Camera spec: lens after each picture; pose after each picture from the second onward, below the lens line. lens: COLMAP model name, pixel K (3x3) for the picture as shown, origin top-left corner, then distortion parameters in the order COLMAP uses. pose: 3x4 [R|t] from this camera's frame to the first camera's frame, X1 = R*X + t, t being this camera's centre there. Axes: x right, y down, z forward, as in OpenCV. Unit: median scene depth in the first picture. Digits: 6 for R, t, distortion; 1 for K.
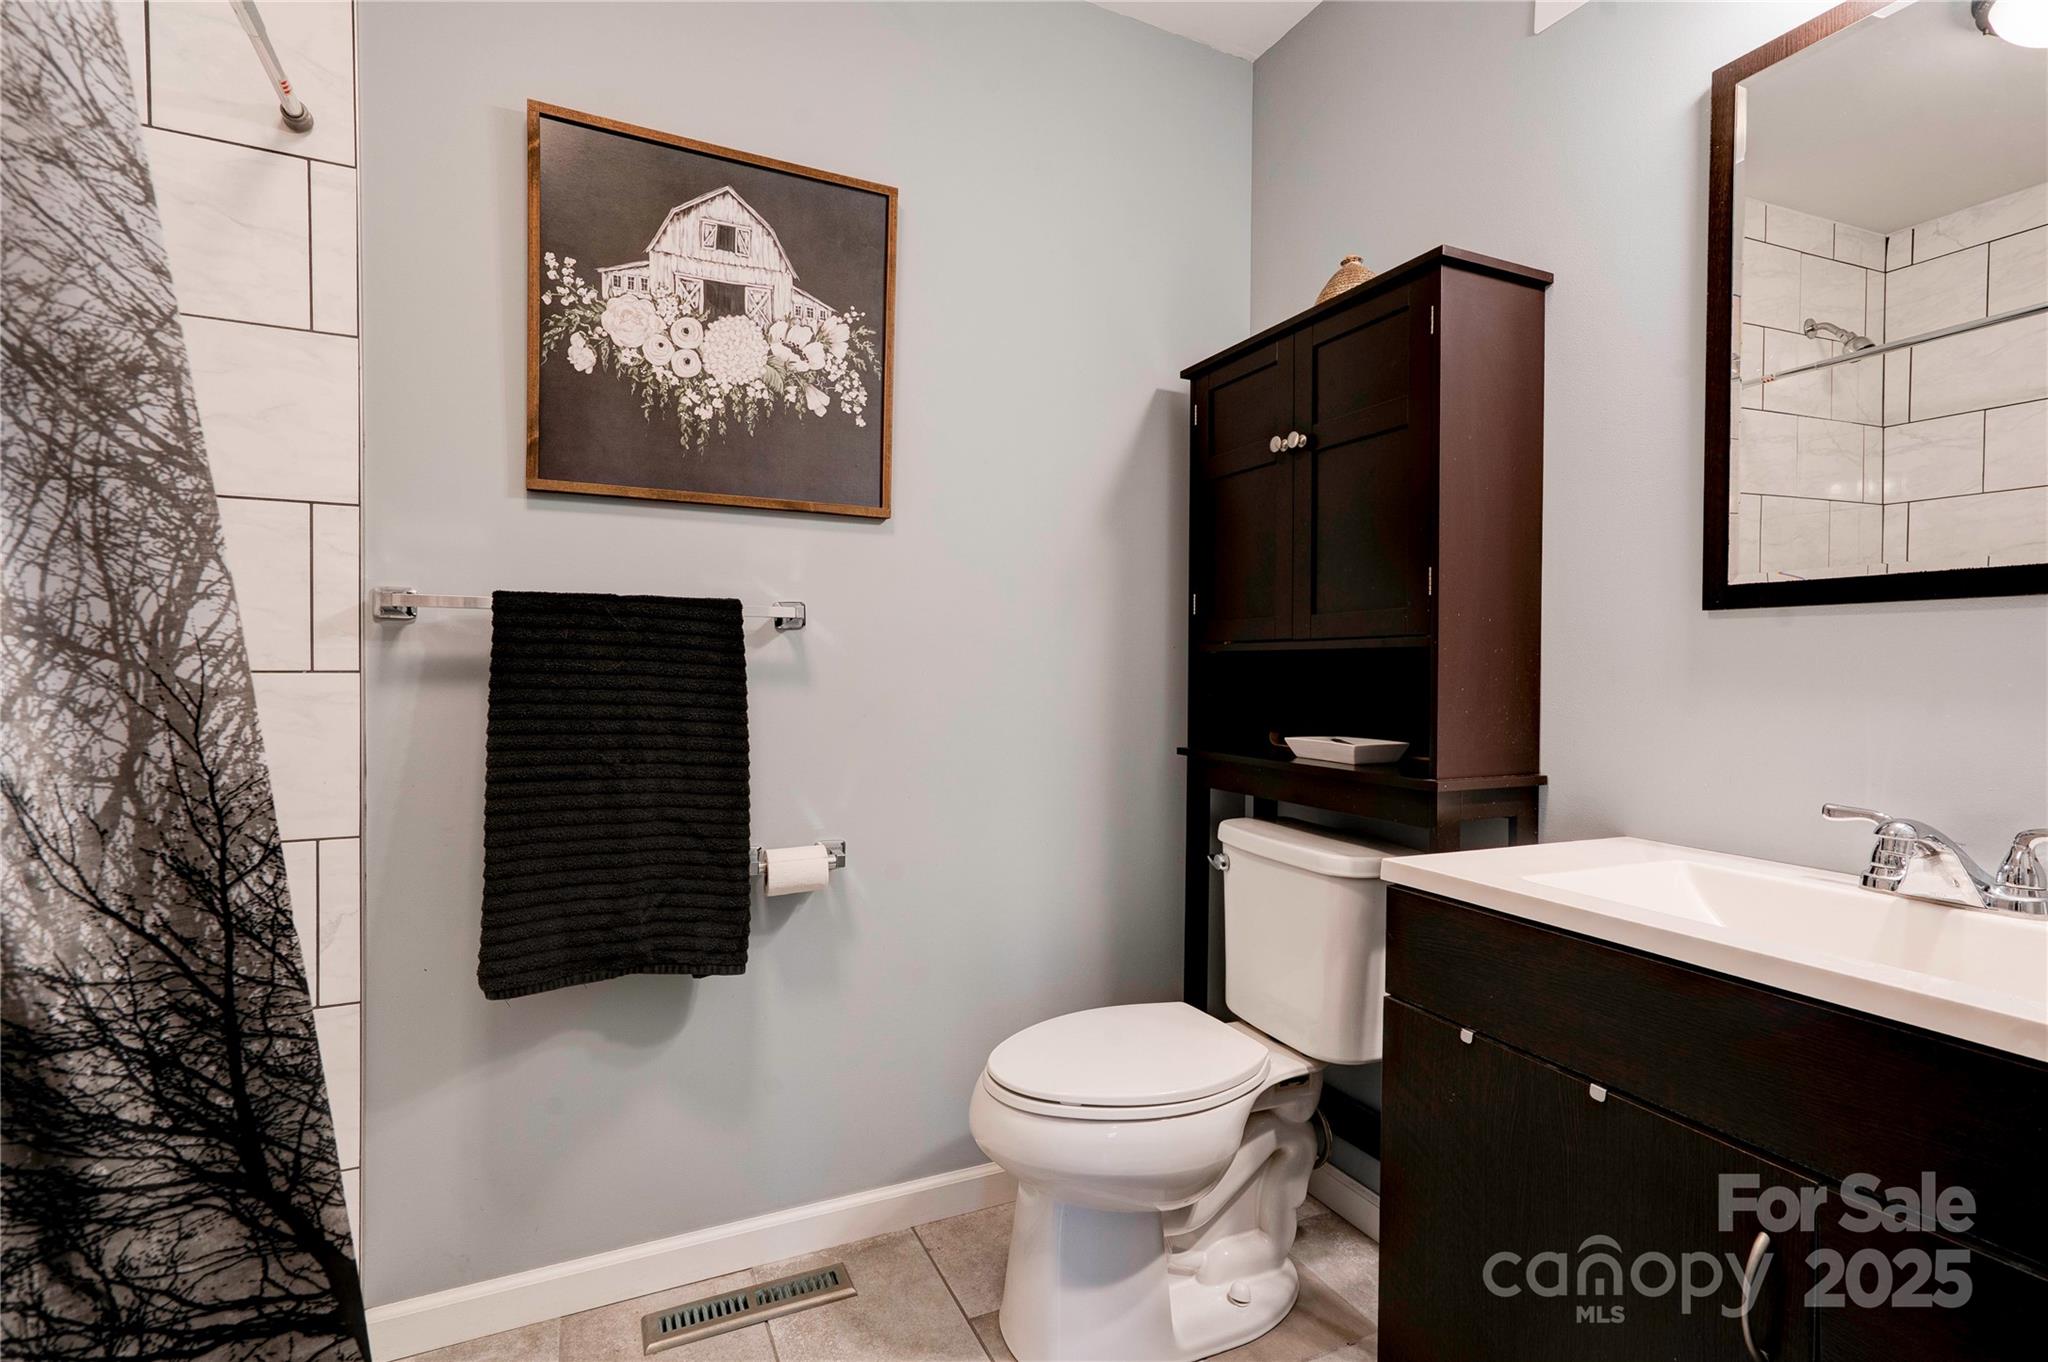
lens RADIAL K [[942.2, 0, 1029.4], [0, 942.2, 677.7], [0, 0, 1]] dist [0.003009, 0.006213]
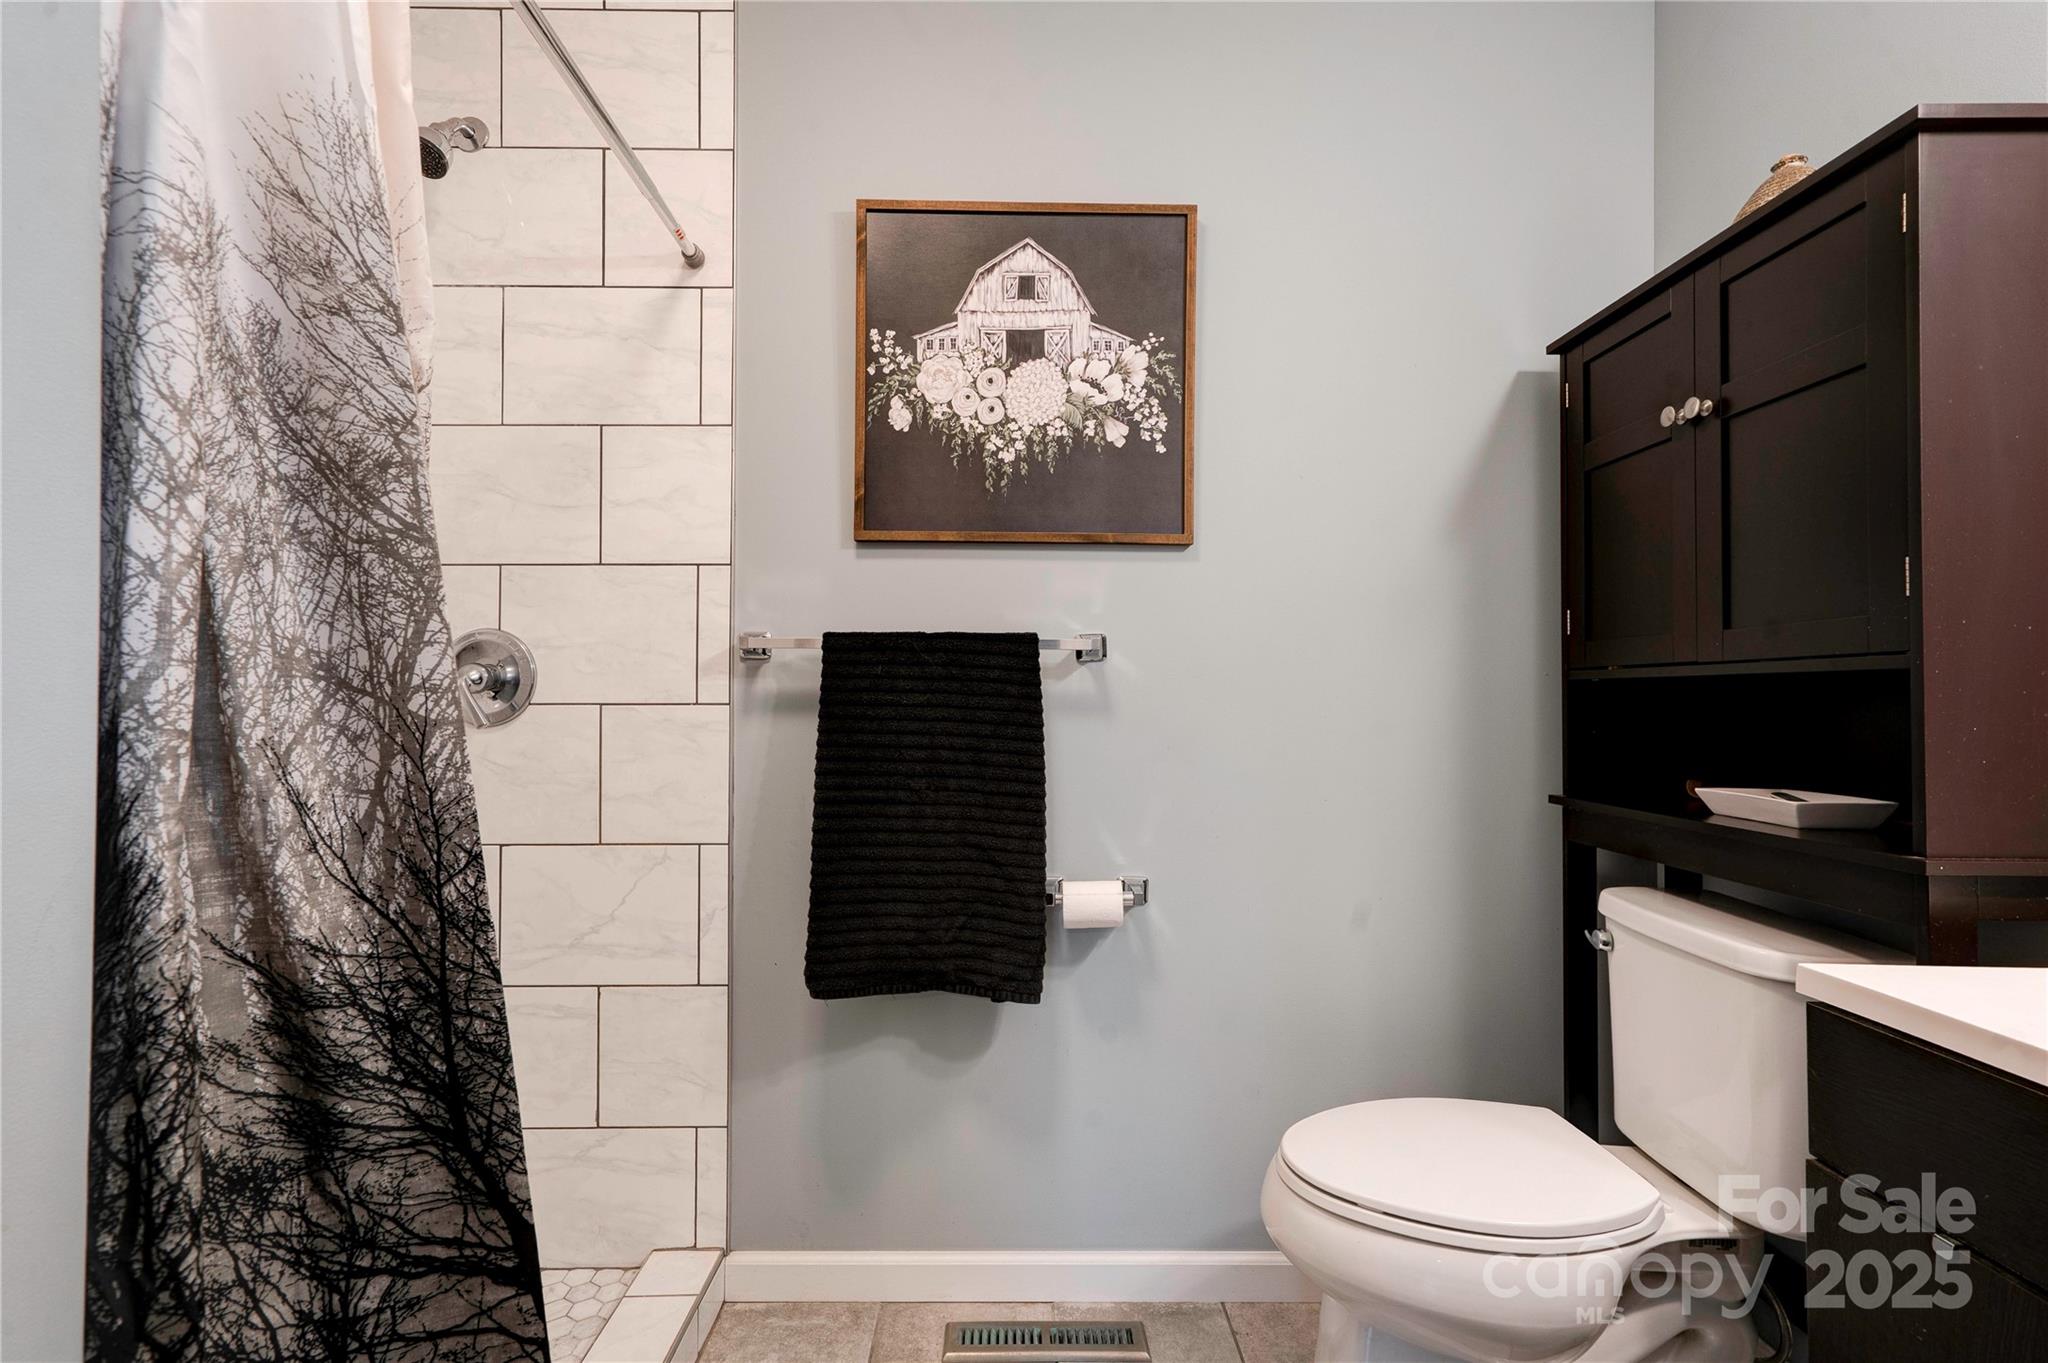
lens RADIAL K [[942.2, 0, 1029.4], [0, 942.2, 678.2], [0, 0, 1]] dist [0.003009, 0.006213]
pose [[0.911651, -0.011974, -0.410792, 0.130930], [-0.001437, 0.999476, -0.032324, -0.001533], [0.410963, 0.030058, 0.911156, 0.084061]]
